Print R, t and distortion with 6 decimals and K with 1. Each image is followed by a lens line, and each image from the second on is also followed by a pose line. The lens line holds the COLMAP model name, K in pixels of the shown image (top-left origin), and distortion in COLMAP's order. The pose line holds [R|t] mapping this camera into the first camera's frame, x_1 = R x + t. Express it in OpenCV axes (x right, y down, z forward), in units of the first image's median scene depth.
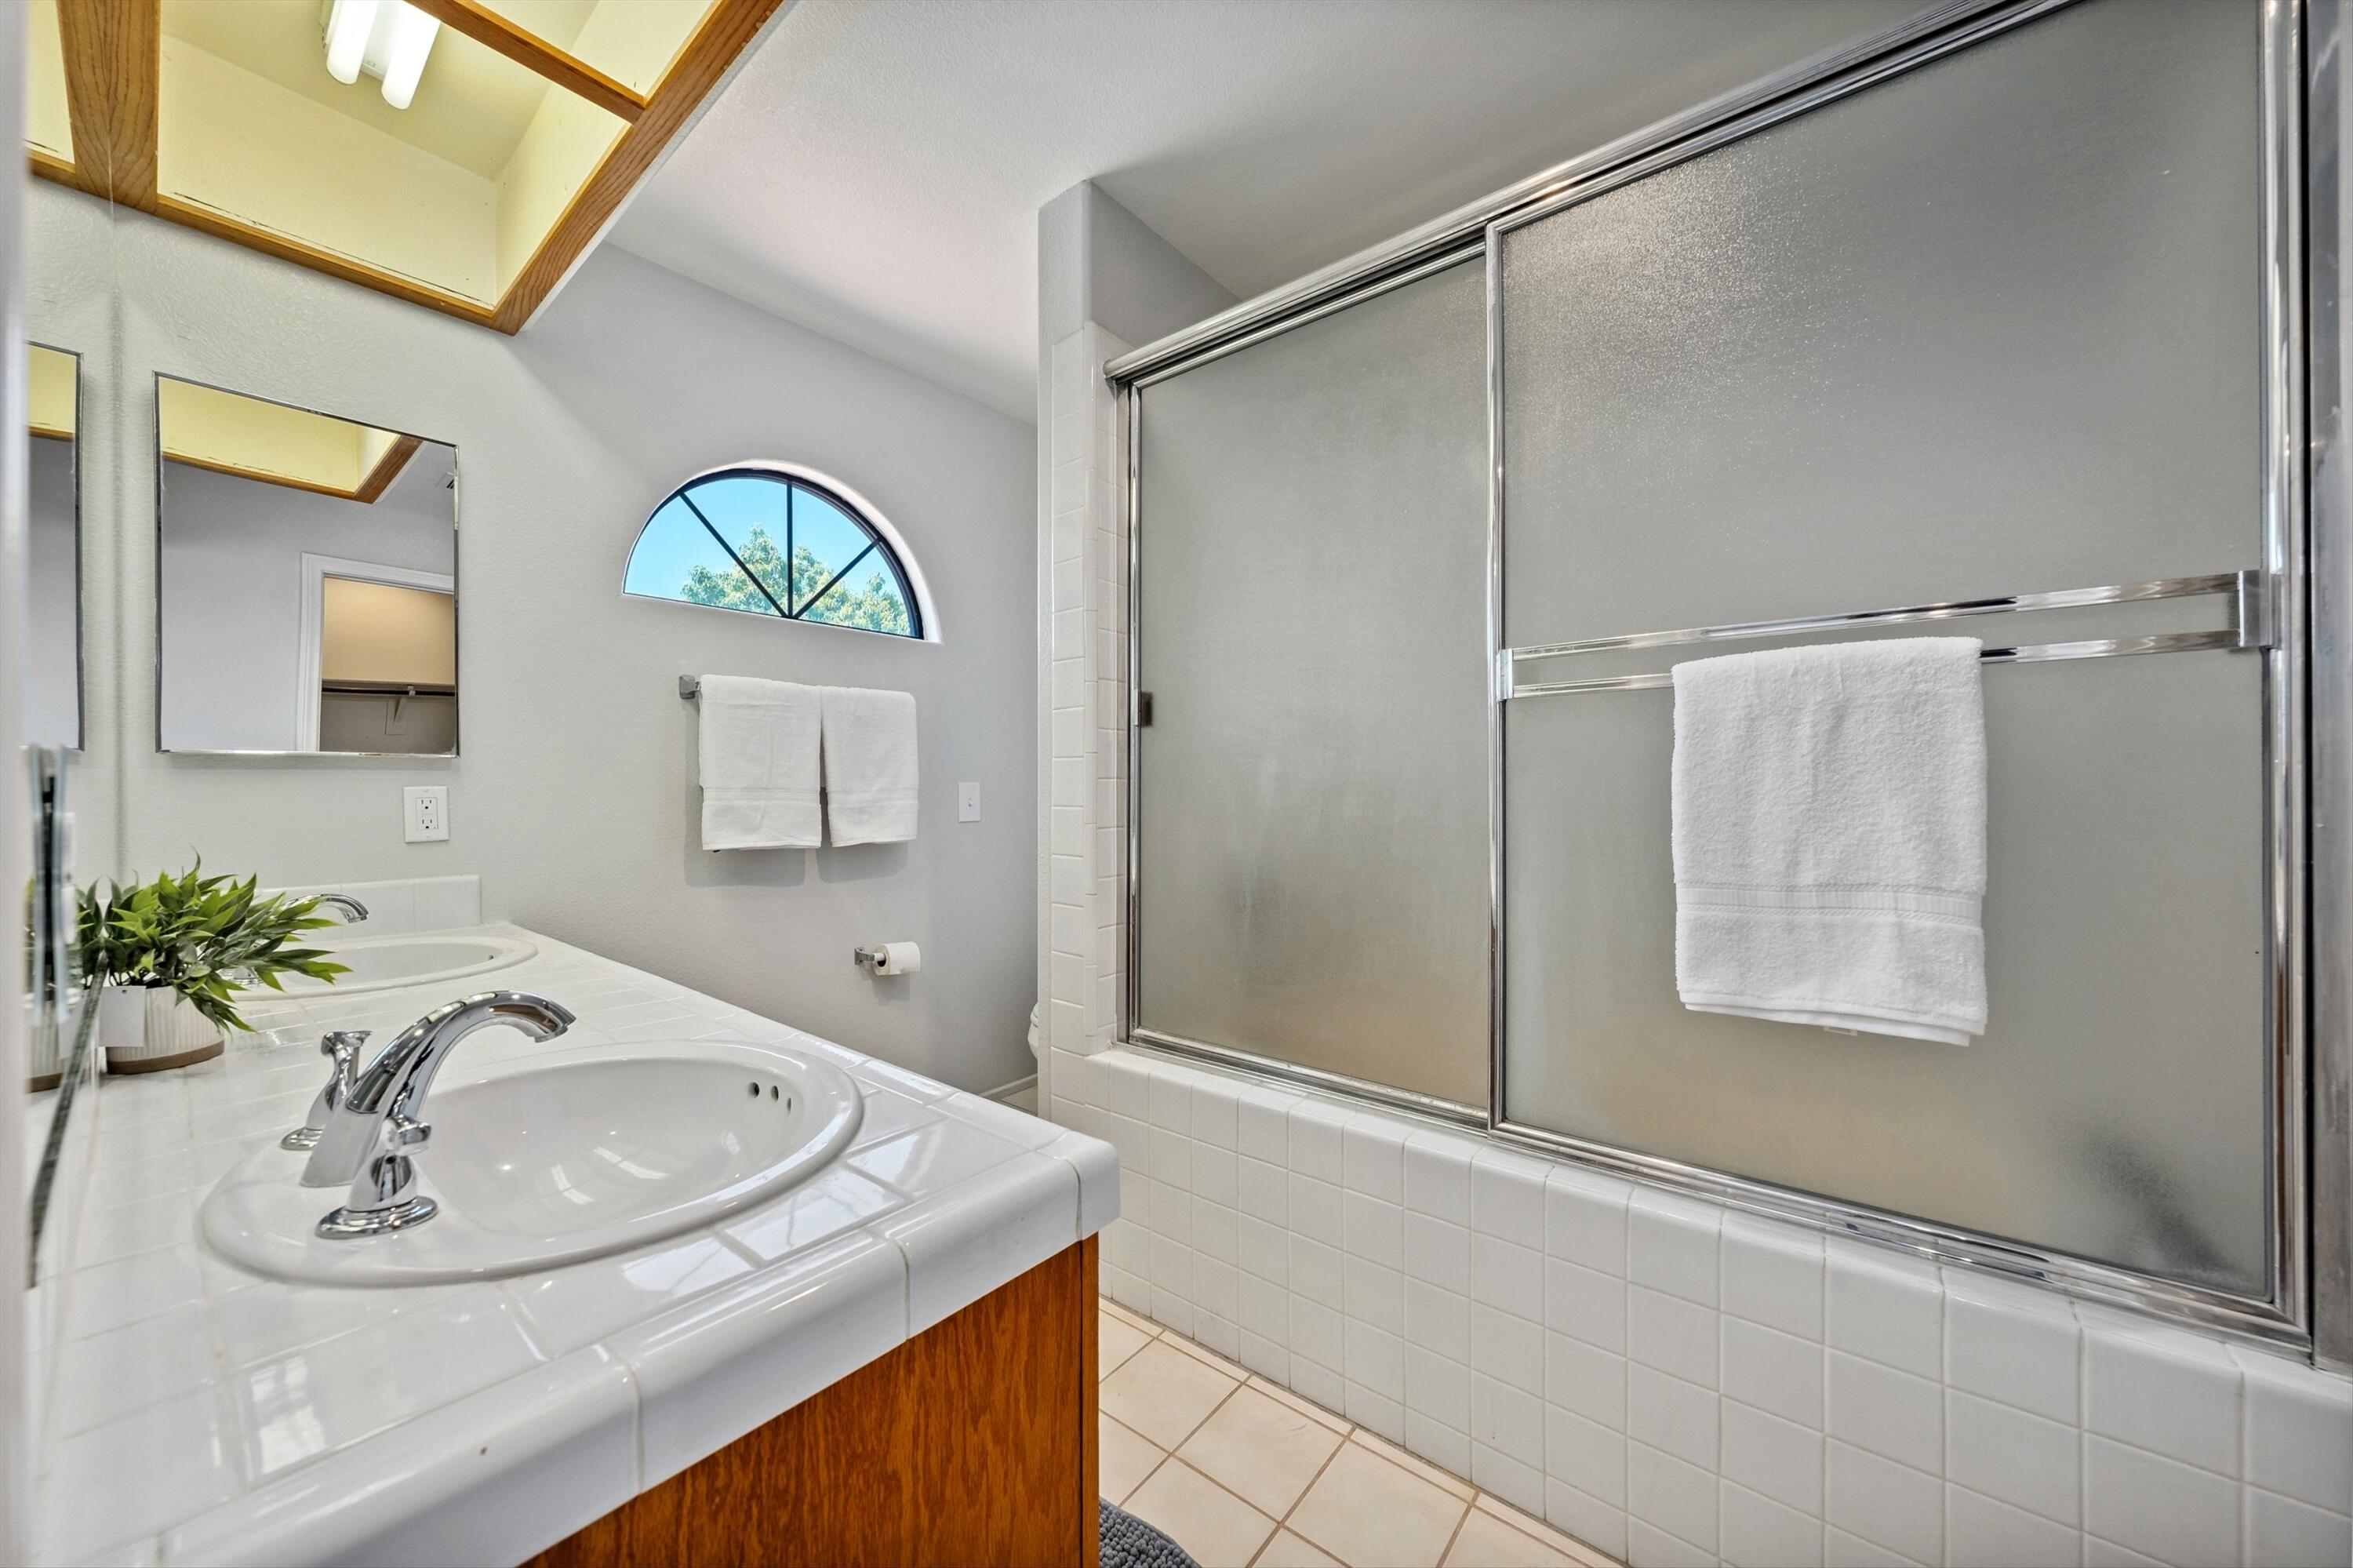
lens RADIAL K [[830.6, 0, 1194.2], [0, 830.6, 791.9], [0, 0, 1]] dist [-0.000085, 0.000265]
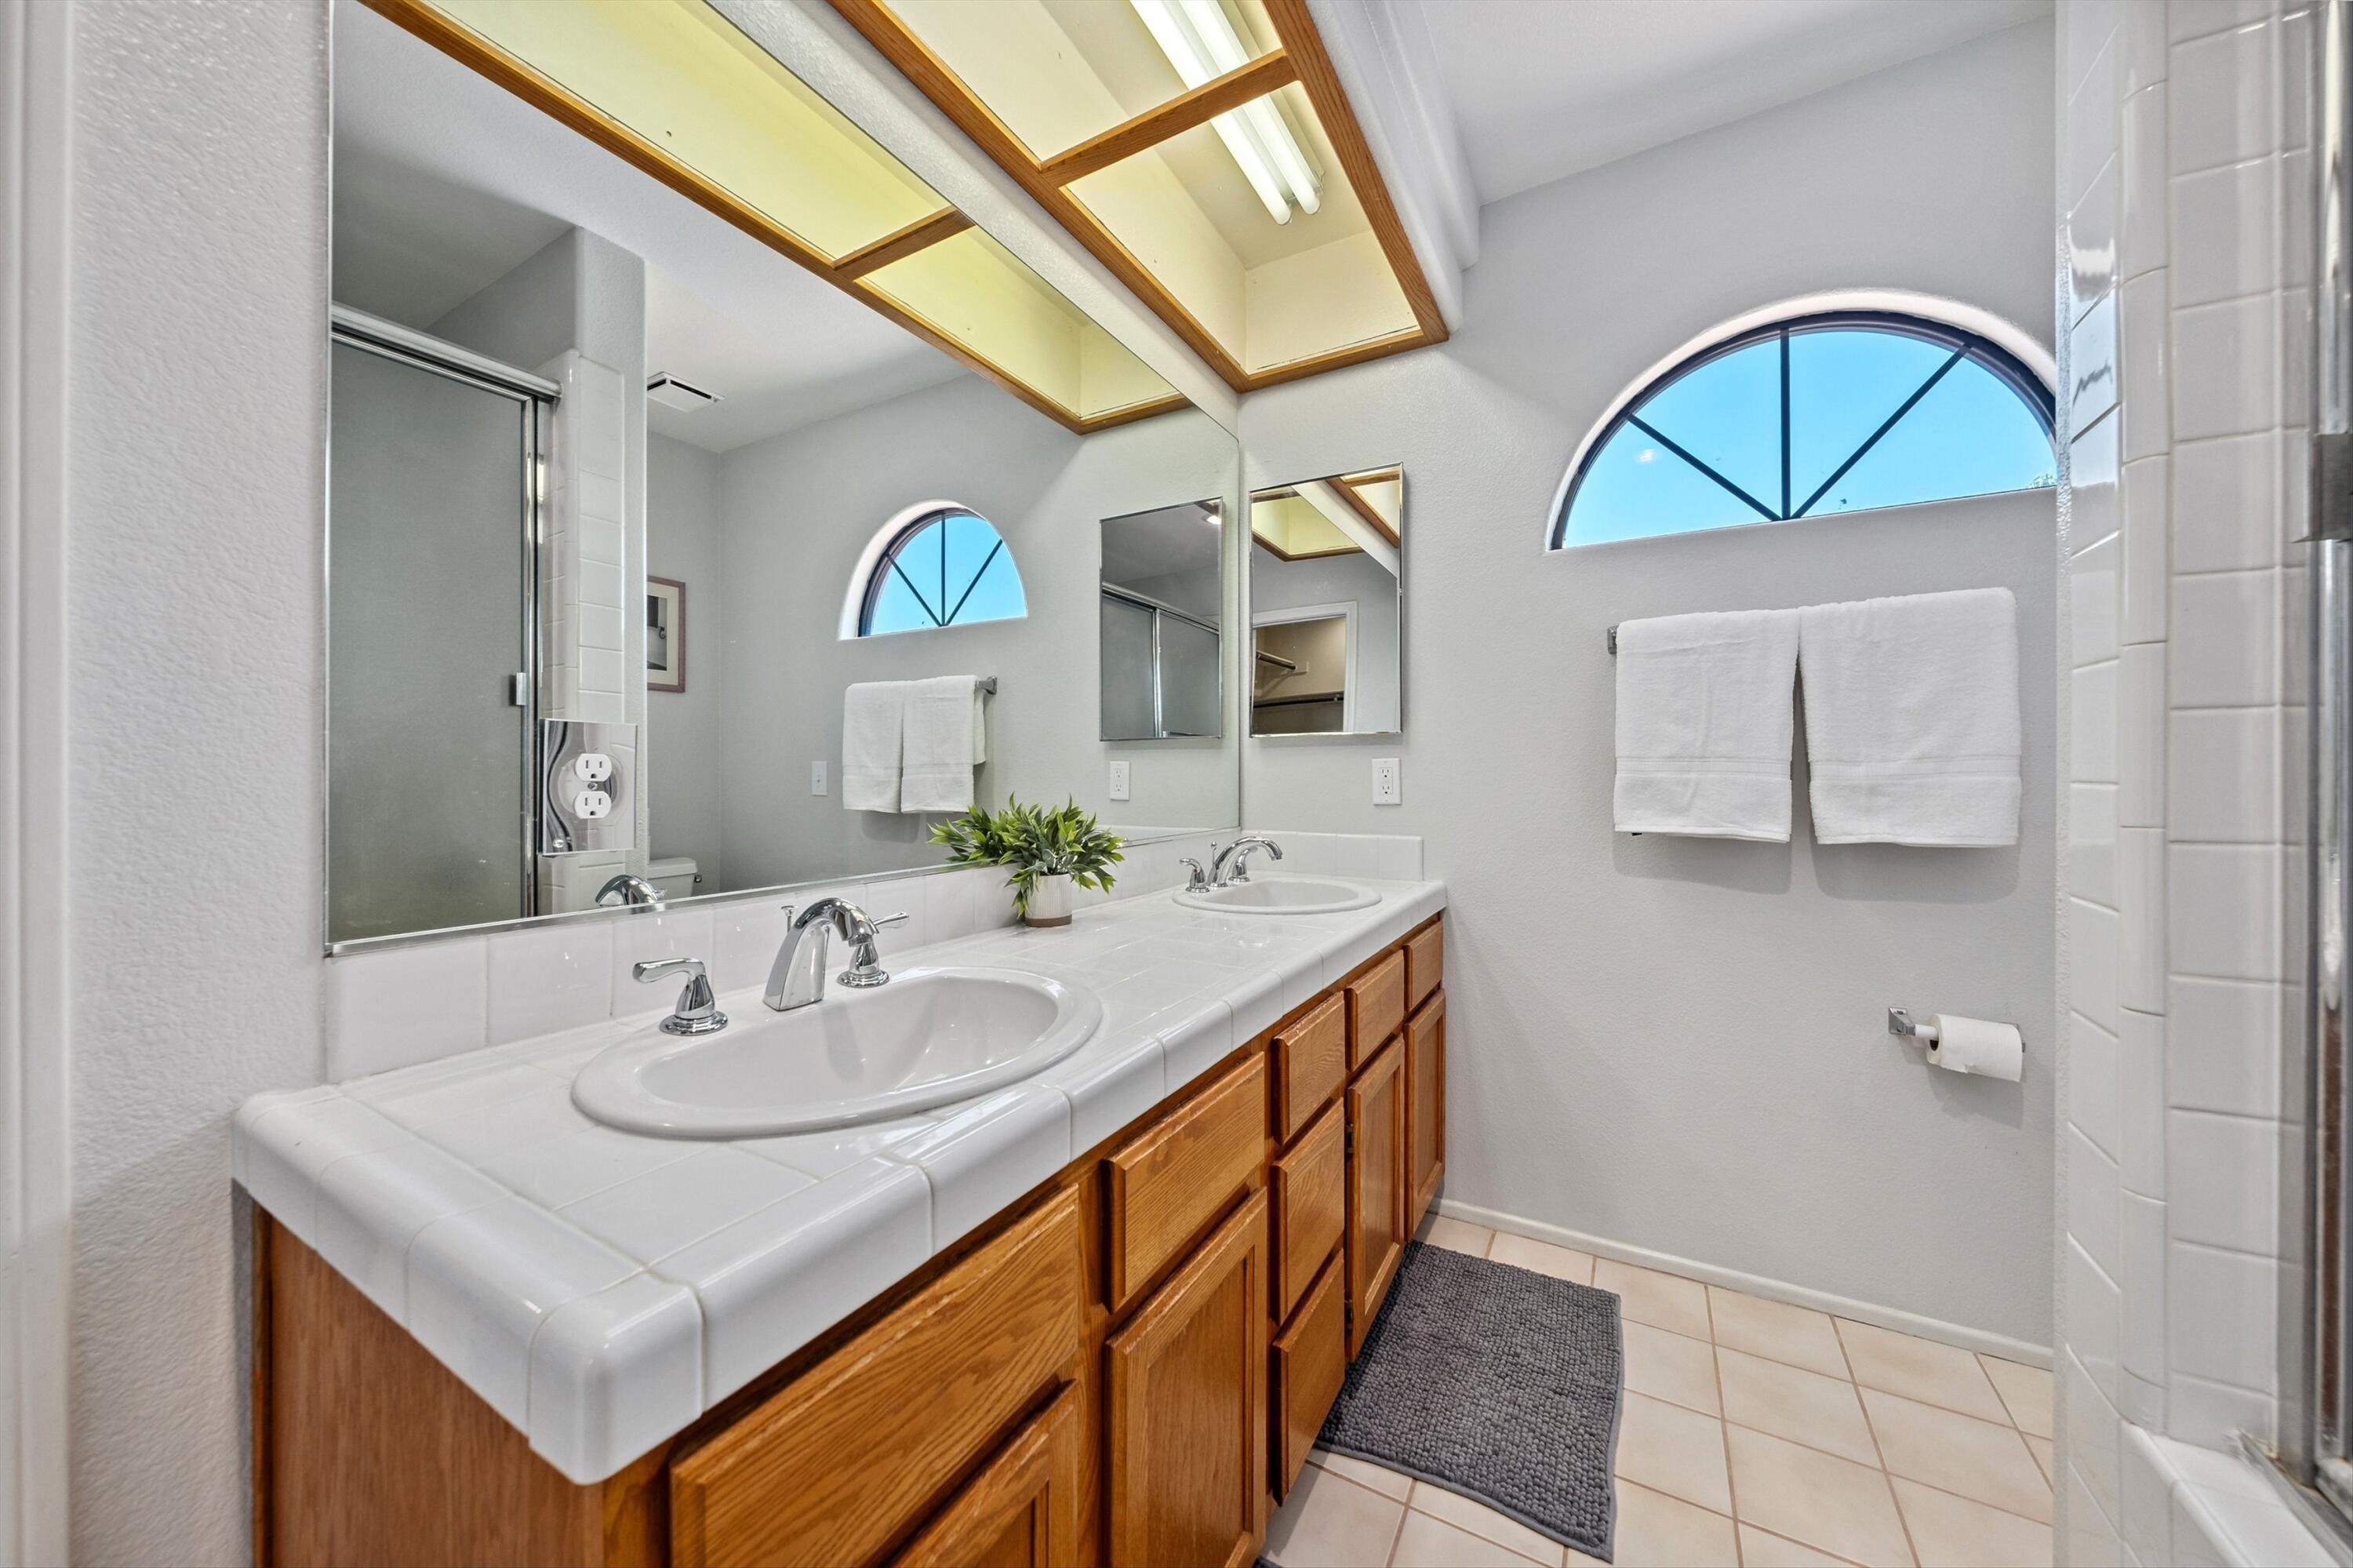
lens RADIAL K [[830.6, 0, 1188.8], [0, 830.6, 772.8], [0, 0, 1]] dist [-0.000085, 0.000265]
pose [[0.135522, 0.000600, -0.990774, 0.159090], [-0.003763, 0.999993, 0.000091, 0.011026], [0.990767, 0.003716, 0.135523, 0.404012]]
